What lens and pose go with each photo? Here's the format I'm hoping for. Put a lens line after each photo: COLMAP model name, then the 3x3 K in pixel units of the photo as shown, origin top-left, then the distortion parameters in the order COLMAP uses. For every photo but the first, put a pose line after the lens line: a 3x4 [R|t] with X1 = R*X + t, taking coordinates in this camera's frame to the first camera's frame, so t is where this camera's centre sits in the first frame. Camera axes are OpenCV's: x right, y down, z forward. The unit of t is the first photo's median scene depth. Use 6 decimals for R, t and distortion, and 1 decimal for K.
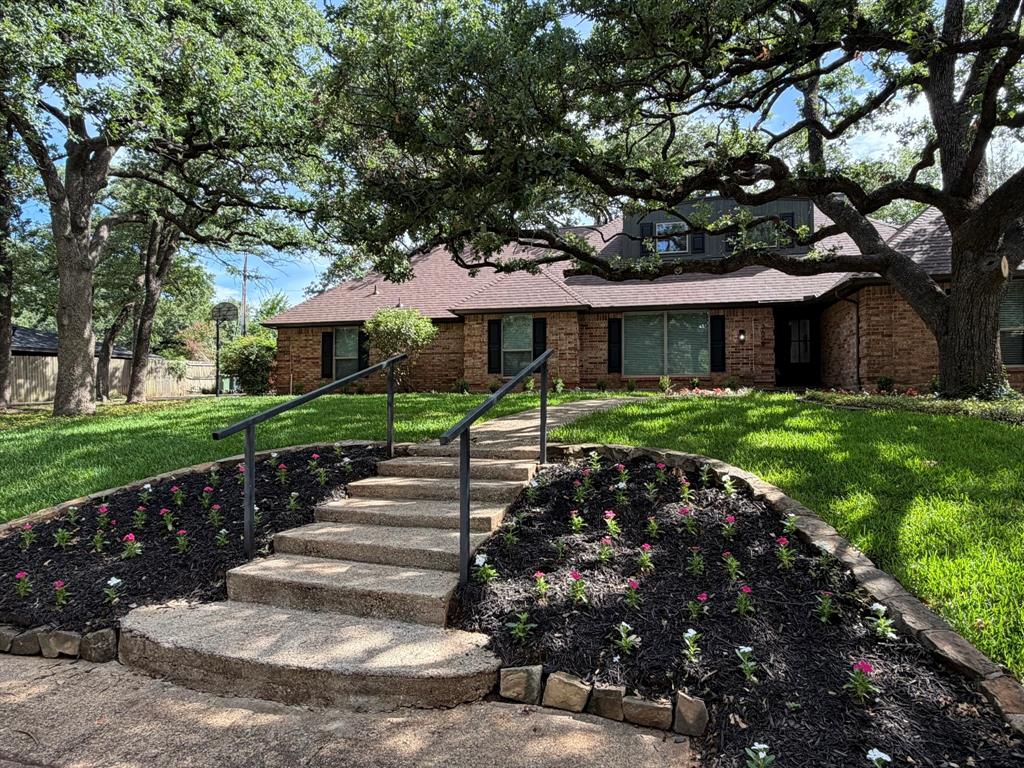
lens RADIAL K [[619.7, 0, 512.0], [0, 619.7, 384.0], [0, 0, 1]] dist [0.002692, 0.000383]
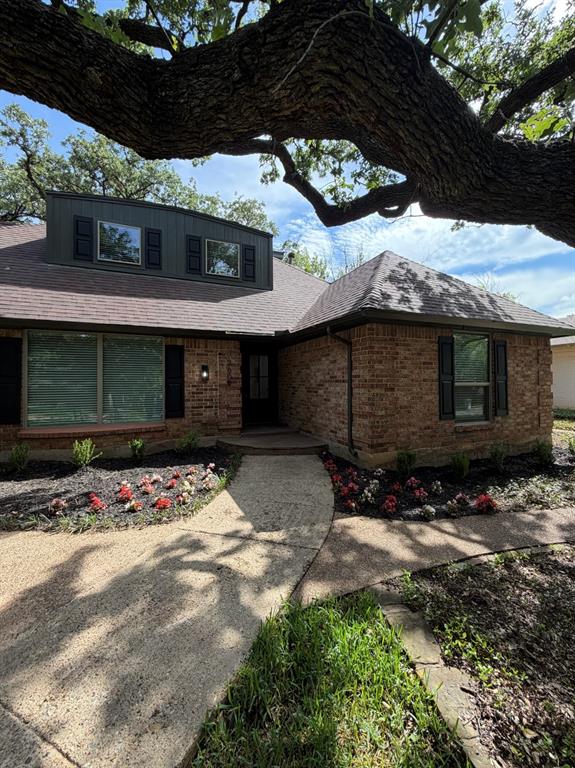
lens RADIAL K [[309.0, 0, 287.5], [0, 309.0, 384.0], [0, 0, 1]] dist [0.002953, 0.001100]
pose [[0.797451, -0.002355, 0.603379, 0.215277], [-0.011762, 0.999742, 0.019447, -0.072757], [-0.603269, -0.022605, 0.797218, 0.617640]]
